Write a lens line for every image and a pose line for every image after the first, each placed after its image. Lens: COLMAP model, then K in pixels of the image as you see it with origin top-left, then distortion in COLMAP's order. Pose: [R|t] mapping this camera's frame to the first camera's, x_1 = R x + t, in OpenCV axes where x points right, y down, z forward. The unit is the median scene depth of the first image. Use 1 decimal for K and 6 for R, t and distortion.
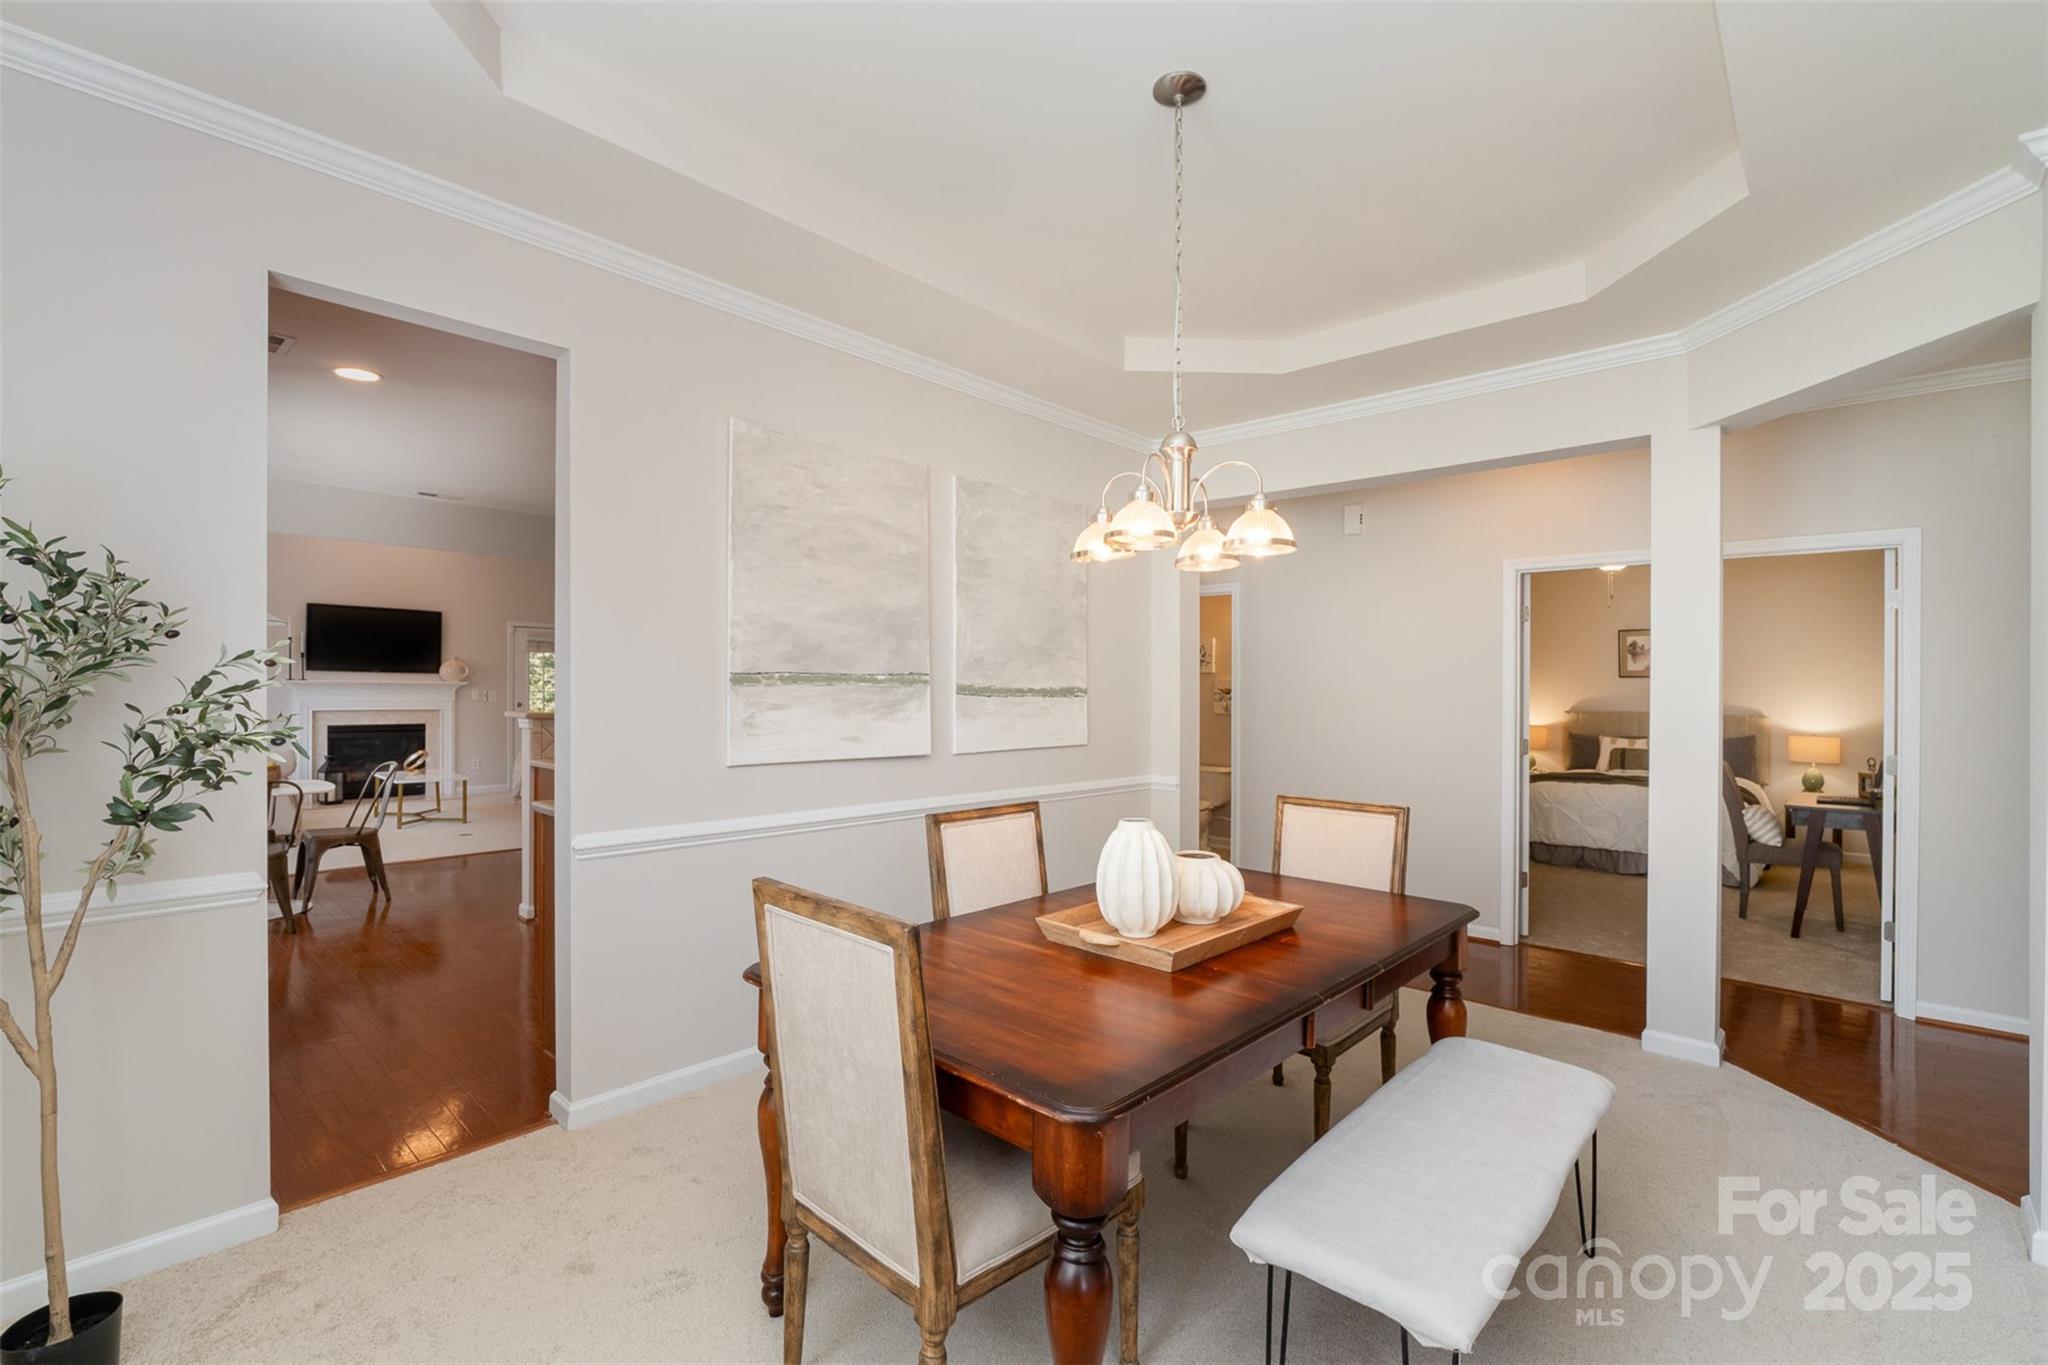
lens RADIAL K [[889.8, 0, 1020.0], [0, 889.8, 693.0], [0, 0, 1]] dist [0.007918, 0.000369]
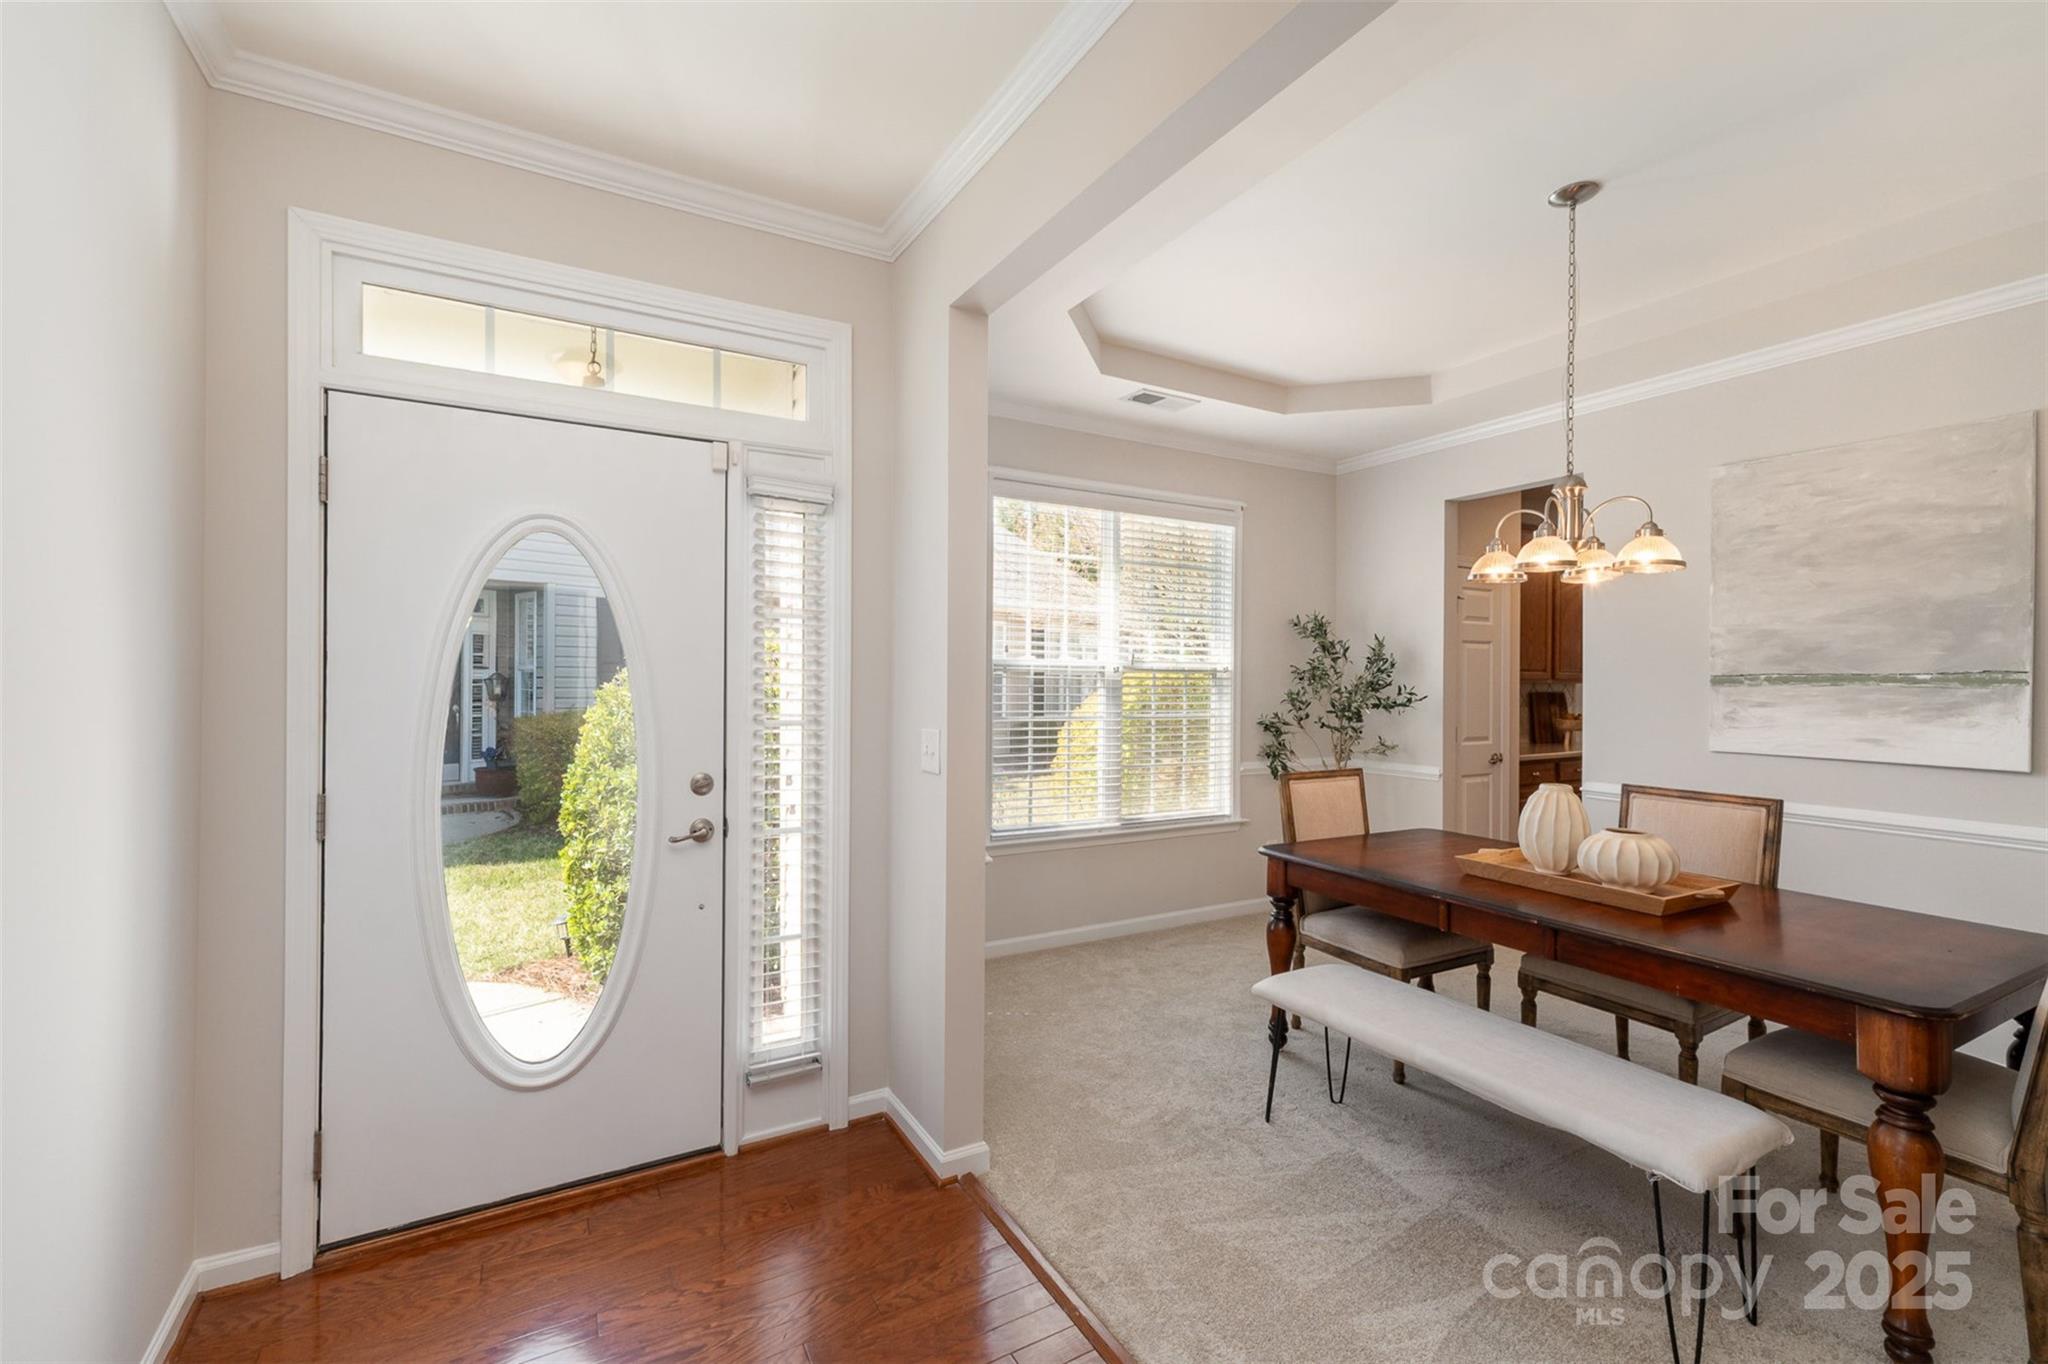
lens RADIAL K [[855.0, 0, 1021.2], [0, 855.0, 682.8], [0, 0, 1]] dist [0.015040, -0.000413]
pose [[-0.289505, -0.007157, -0.957150, 1.039580], [-0.013703, 0.999901, -0.003332, 0.004313], [0.957078, 0.012151, -0.289575, 0.412105]]
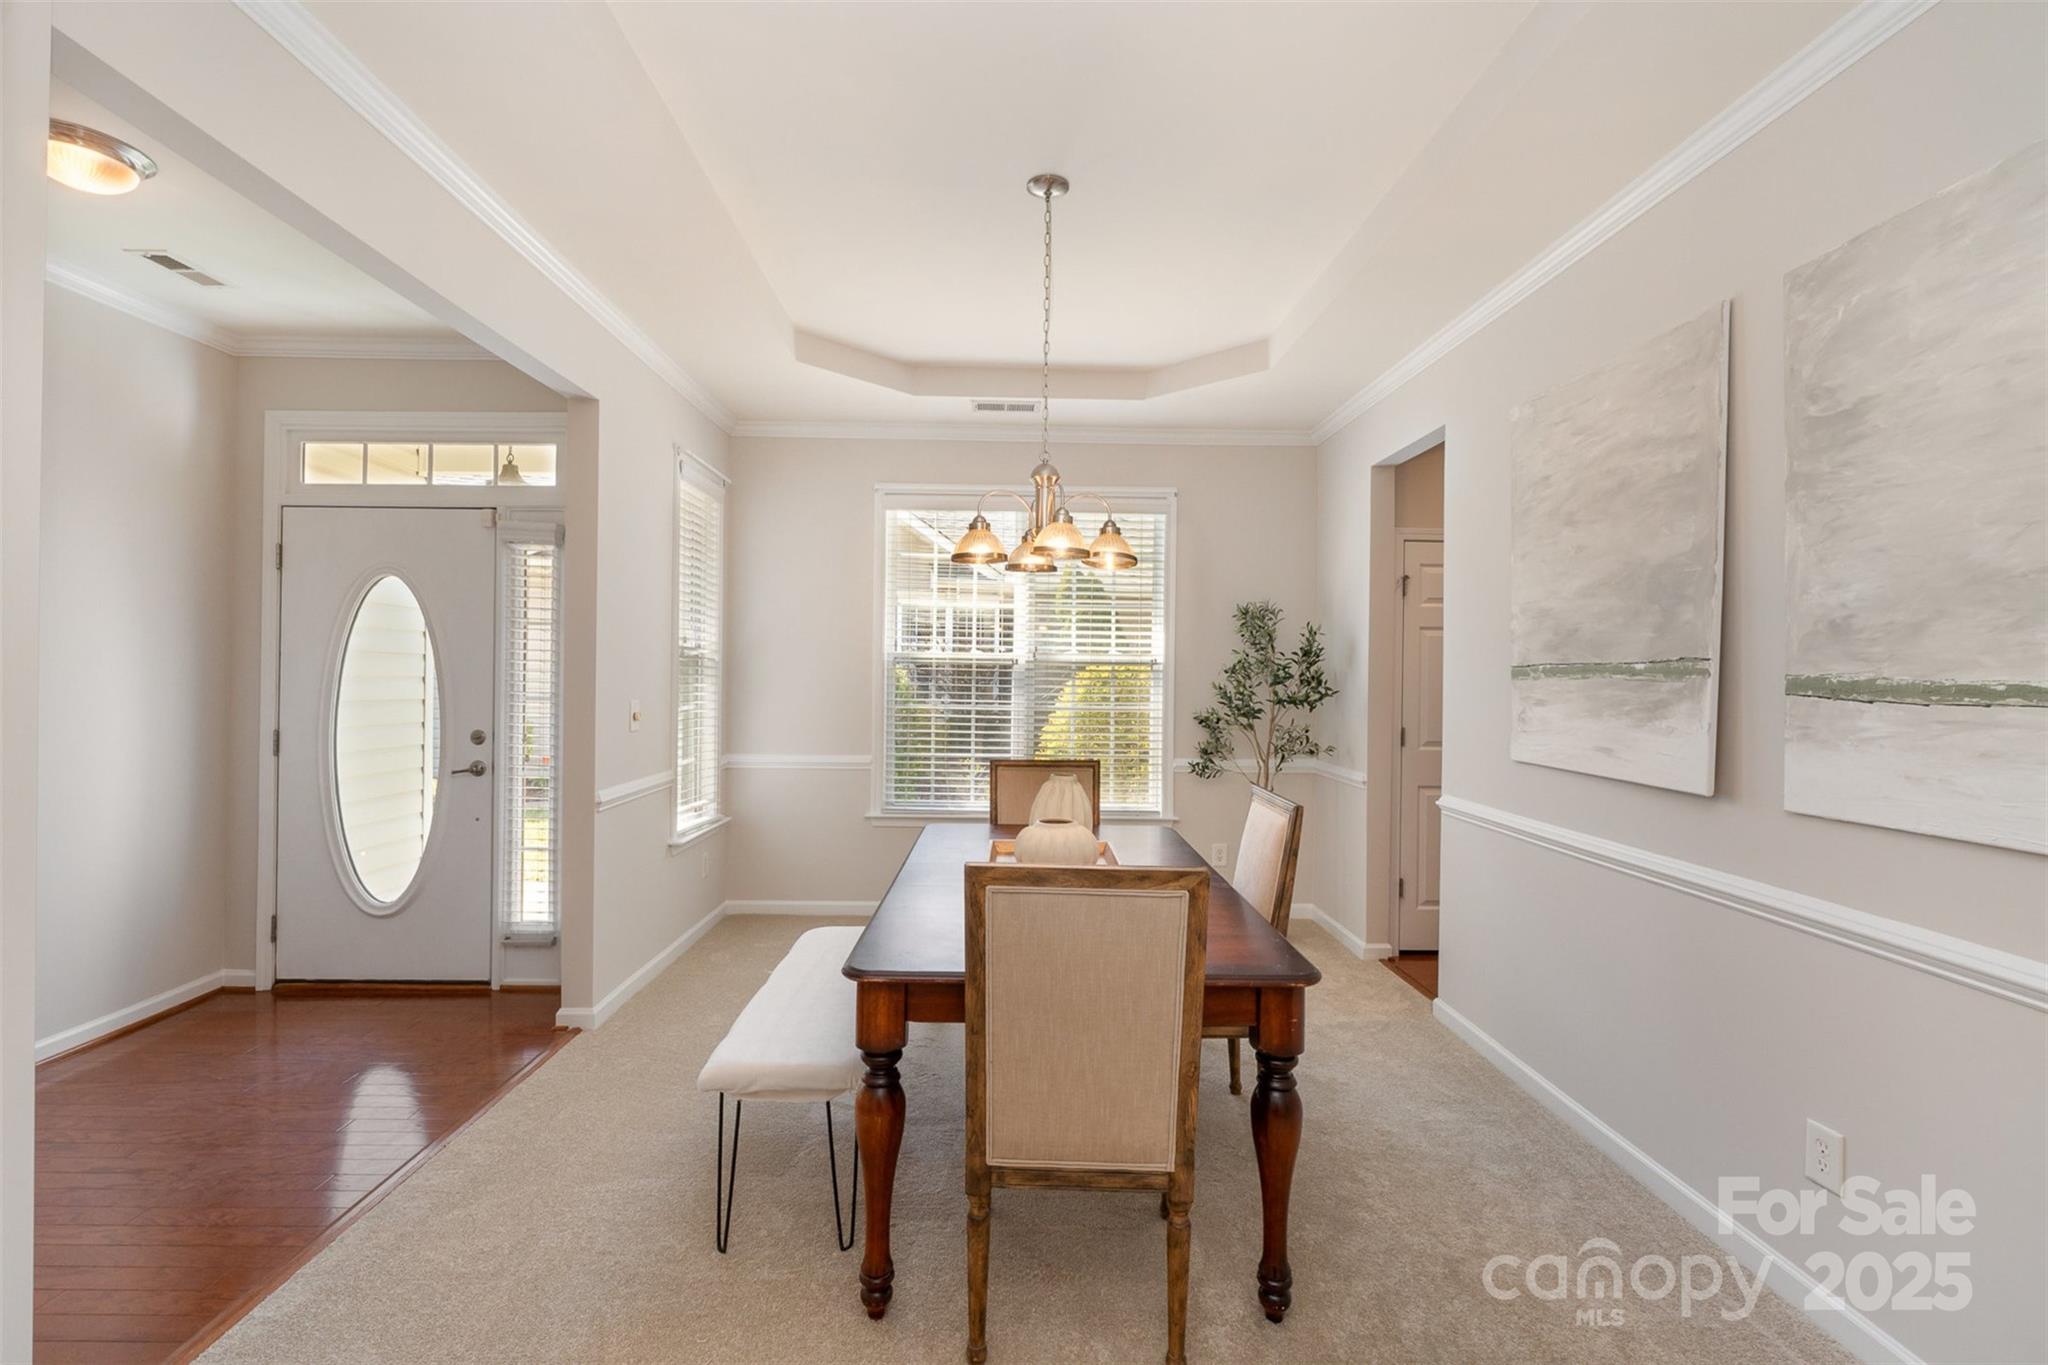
lens RADIAL K [[889.8, 0, 1018.5], [0, 889.8, 670.9], [0, 0, 1]] dist [0.007918, 0.000369]
pose [[-0.711834, -0.017875, -0.702120, 0.723560], [-0.020293, 0.999782, -0.004880, -0.001246], [0.702054, 0.010774, -0.712042, 1.256876]]
